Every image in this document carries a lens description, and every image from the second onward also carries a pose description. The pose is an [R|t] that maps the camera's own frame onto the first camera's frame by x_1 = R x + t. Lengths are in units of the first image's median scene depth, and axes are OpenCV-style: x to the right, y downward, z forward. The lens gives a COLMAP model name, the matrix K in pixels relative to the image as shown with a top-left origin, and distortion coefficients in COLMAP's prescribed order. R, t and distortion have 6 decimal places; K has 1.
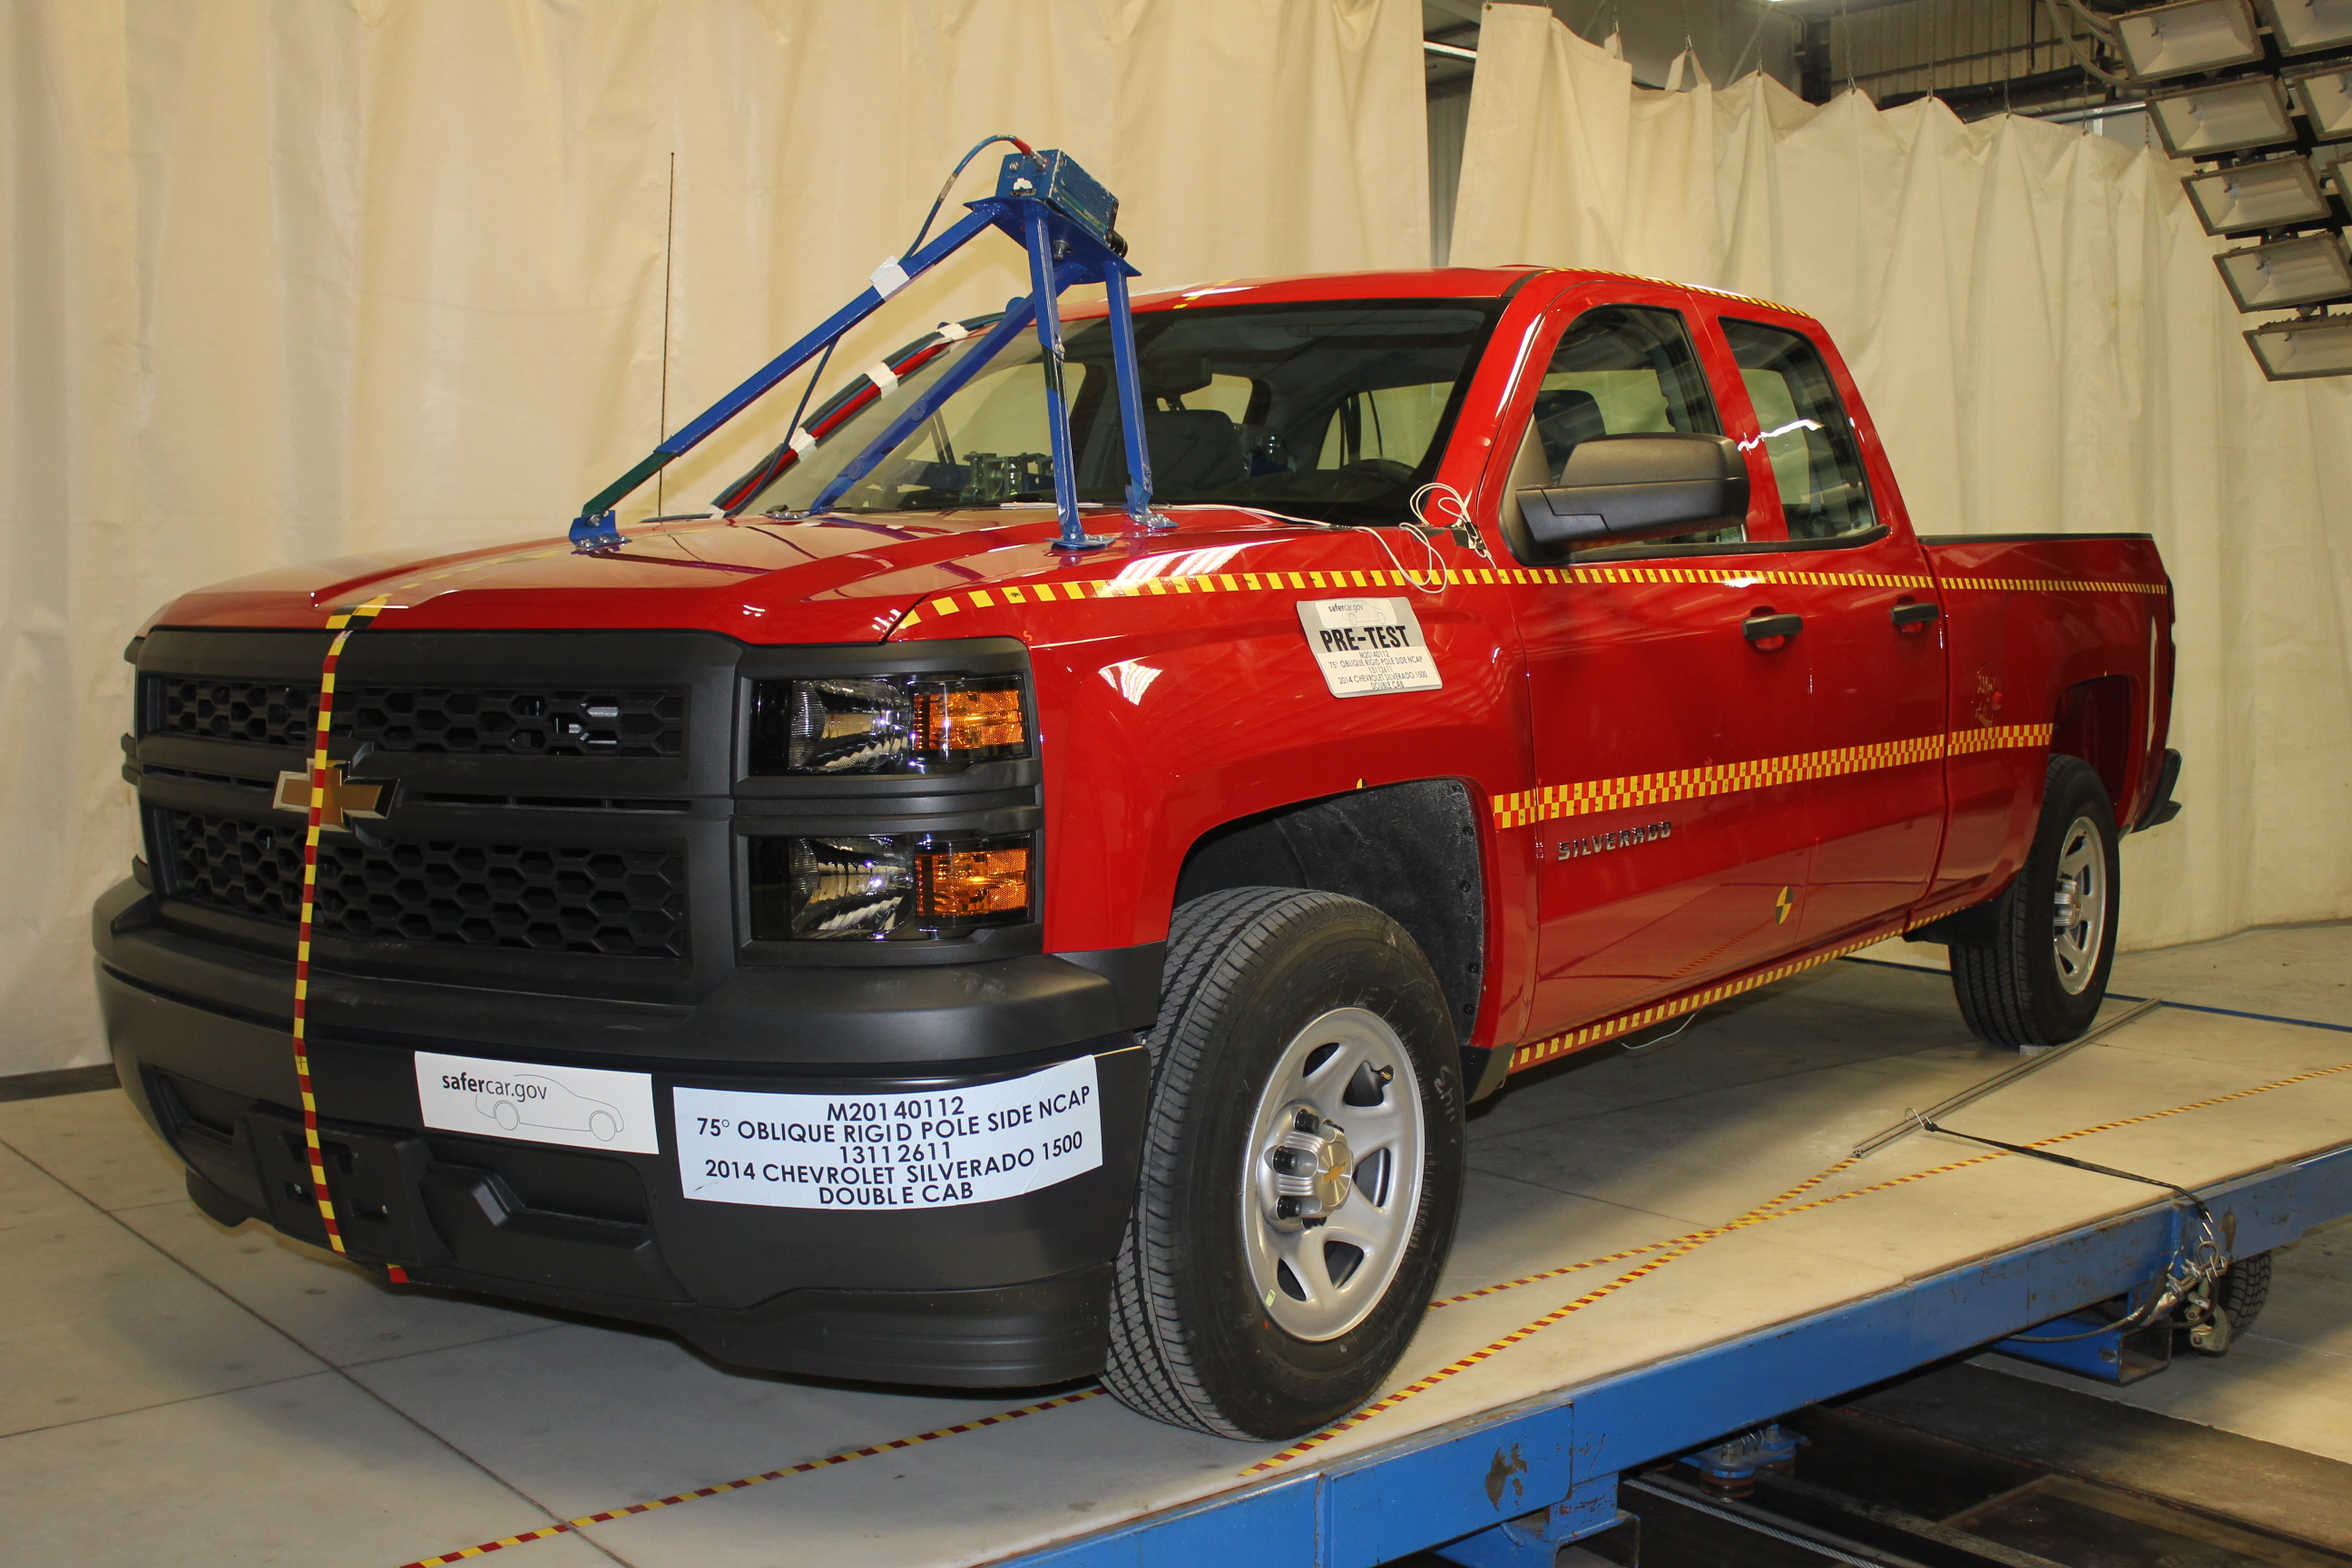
lens RADIAL K [[2475.3, 0, 1158.1], [0, 2475.3, 793.5], [0, 0, 1]] dist [-0.063494, 0.000000]
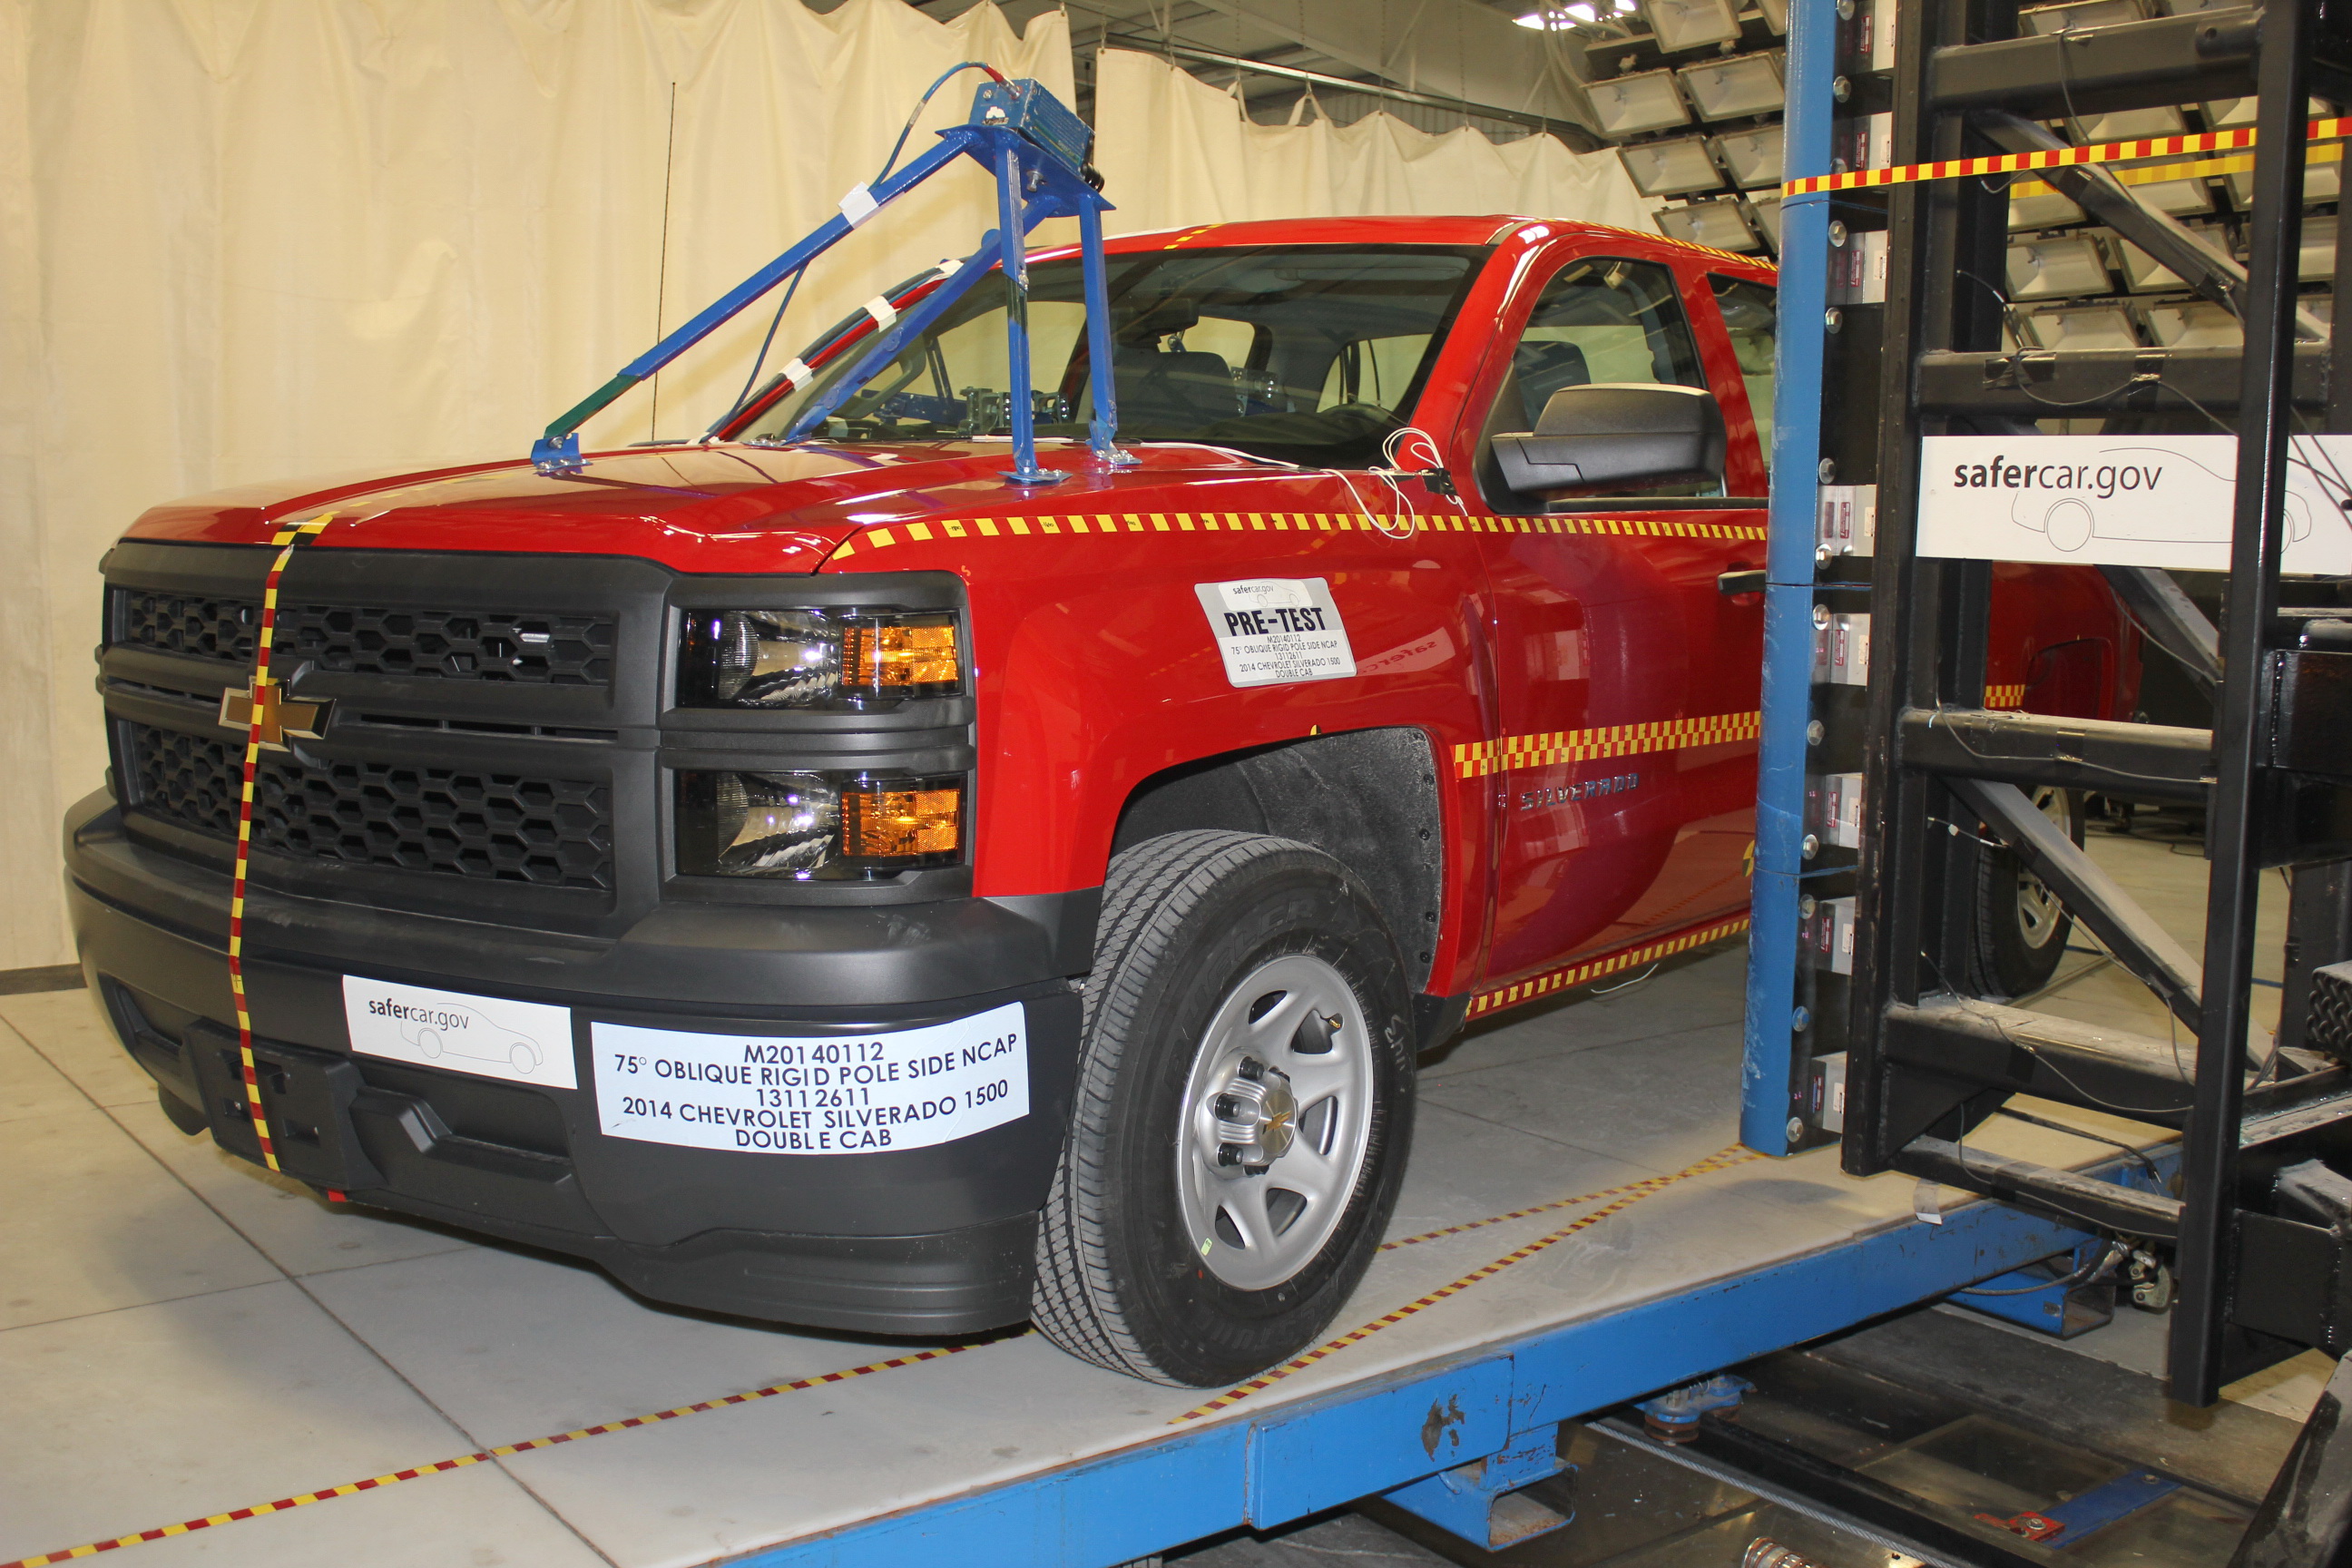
lens RADIAL K [[2294.2, 0, 1164.0], [0, 2294.2, 787.4], [0, 0, 1]] dist [-0.077793, 0.000000]
pose [[0.999482, 0.029341, -0.013206, 0.032779], [-0.028928, 0.999116, 0.030509, -0.006956], [0.014090, -0.030111, 0.999447, 0.081161]]
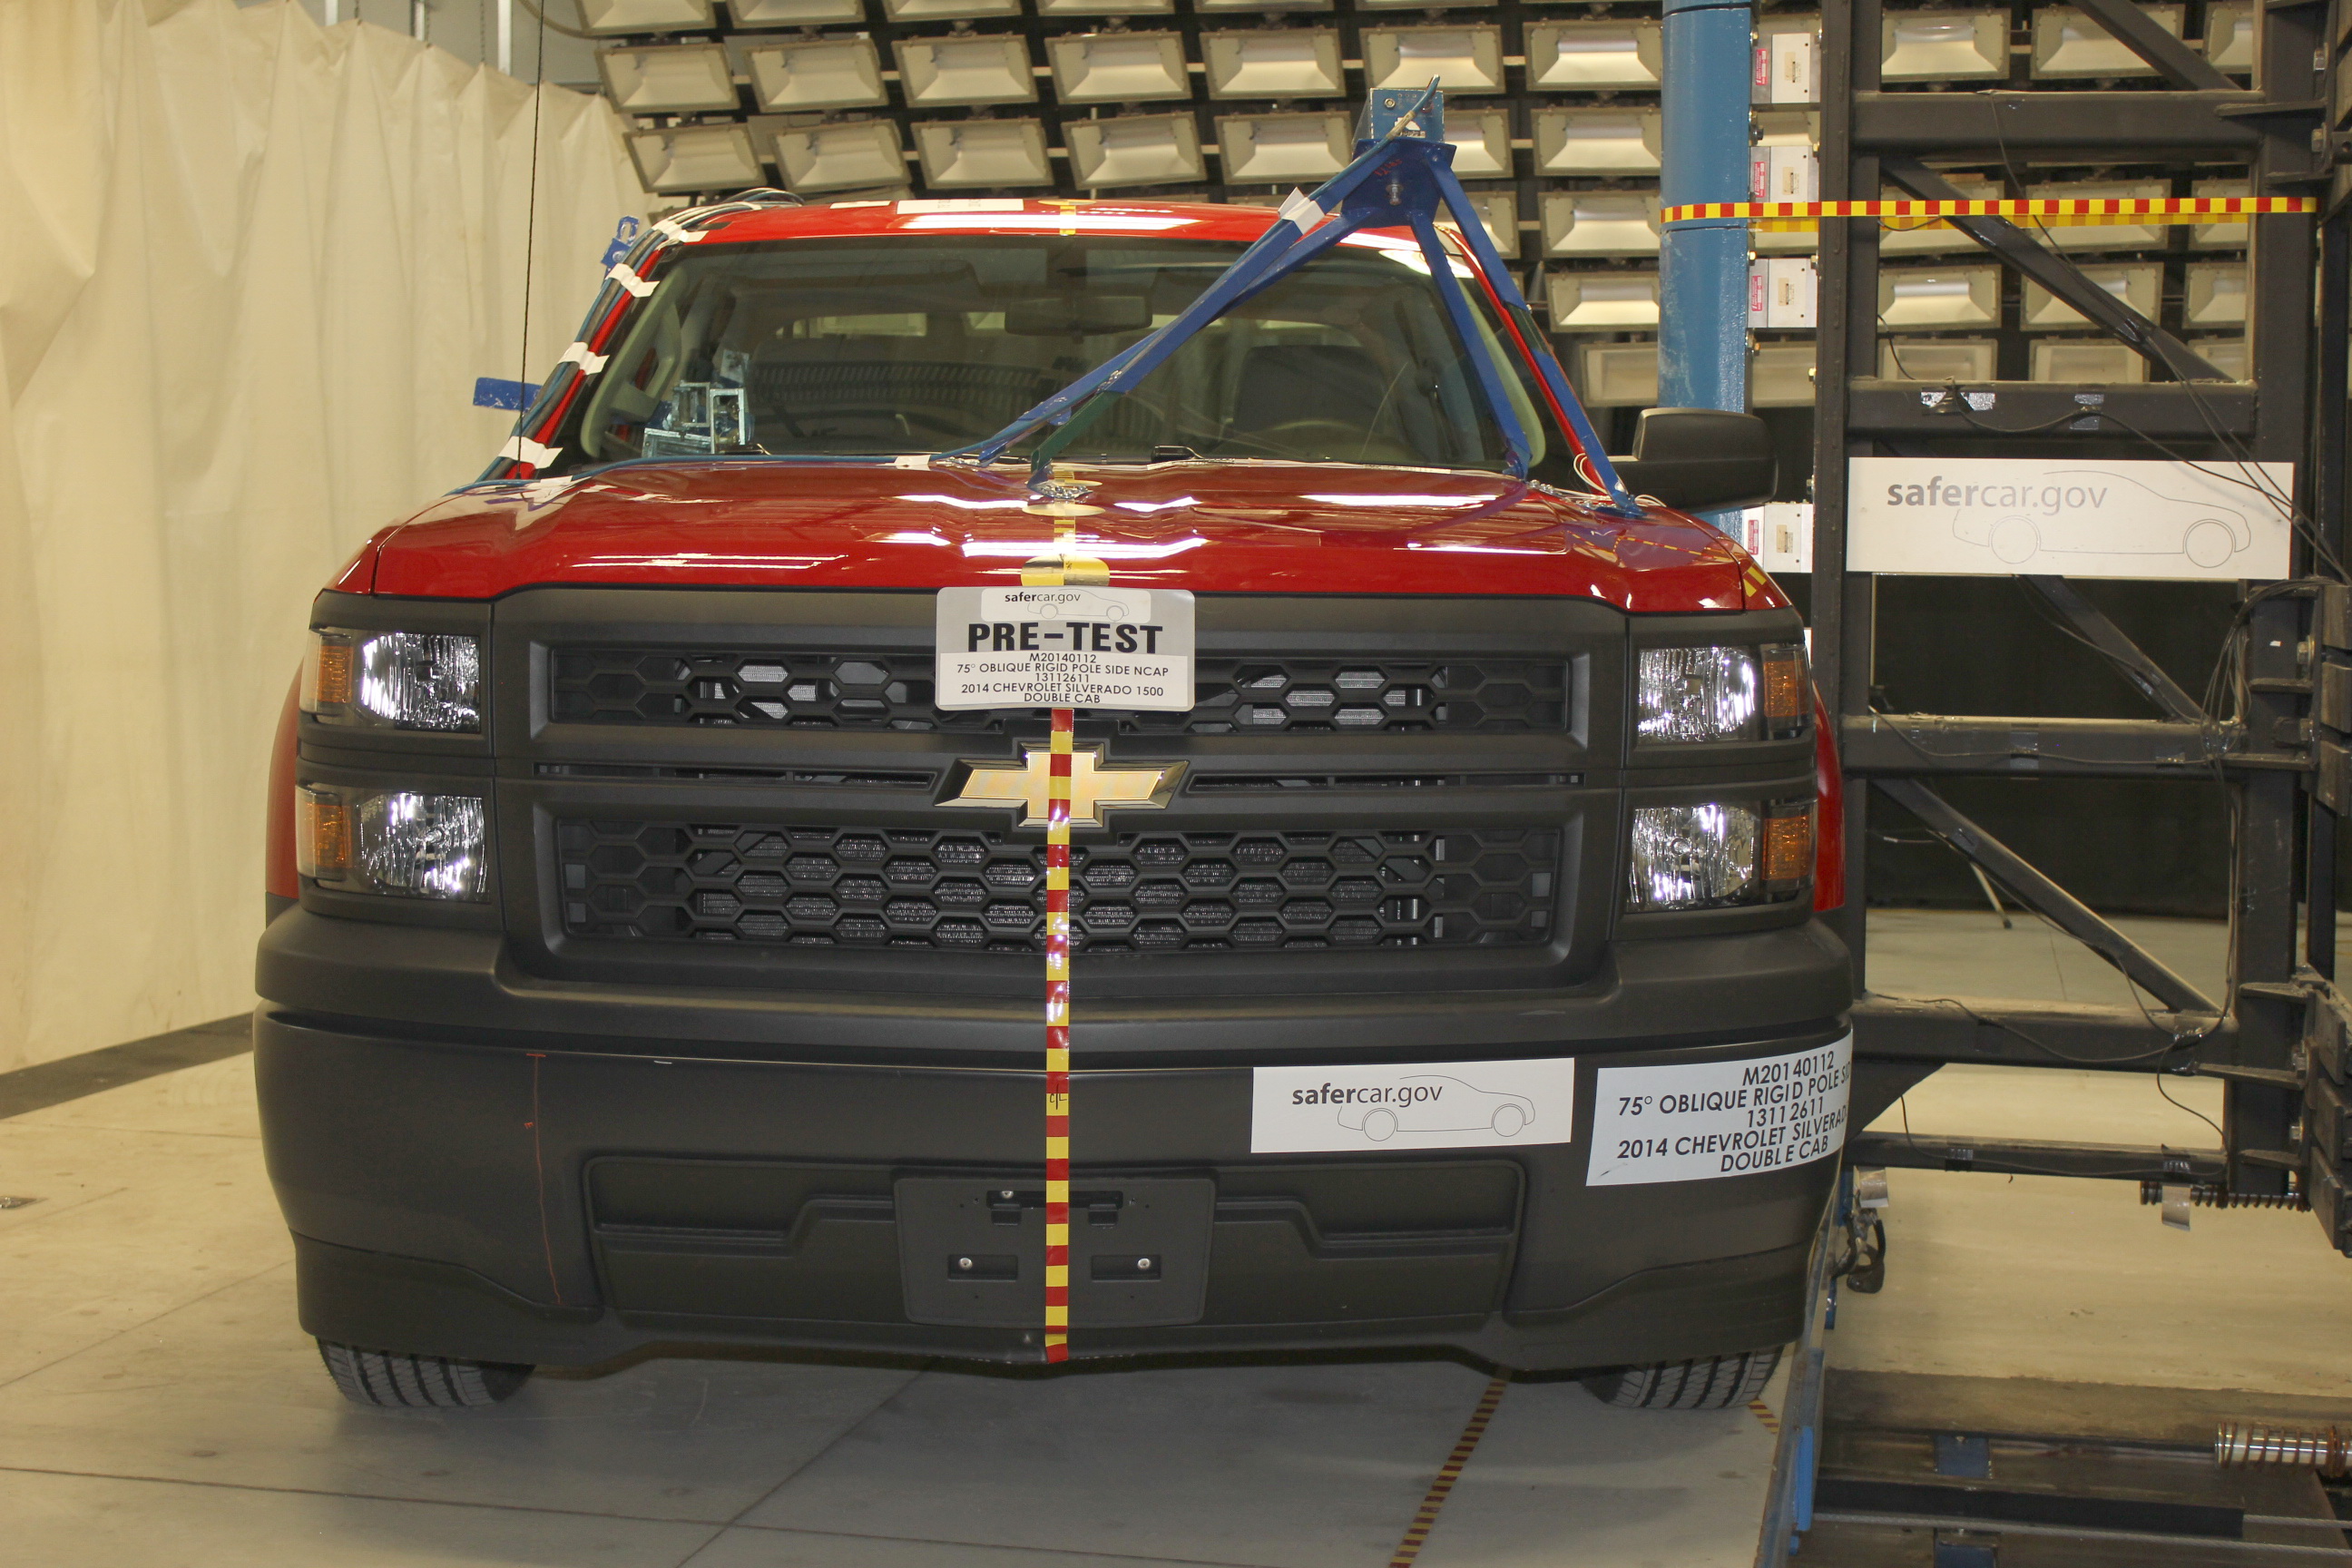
lens RADIAL K [[3401.0, 0, 1176.4], [0, 3401.0, 781.1], [0, 0, 1]] dist [-0.024713, 0.000000]
pose [[0.787686, -0.027633, 0.615457, -0.931070], [0.037519, 0.999291, -0.003152, 0.003547], [-0.614933, 0.025574, 0.788164, 0.039819]]
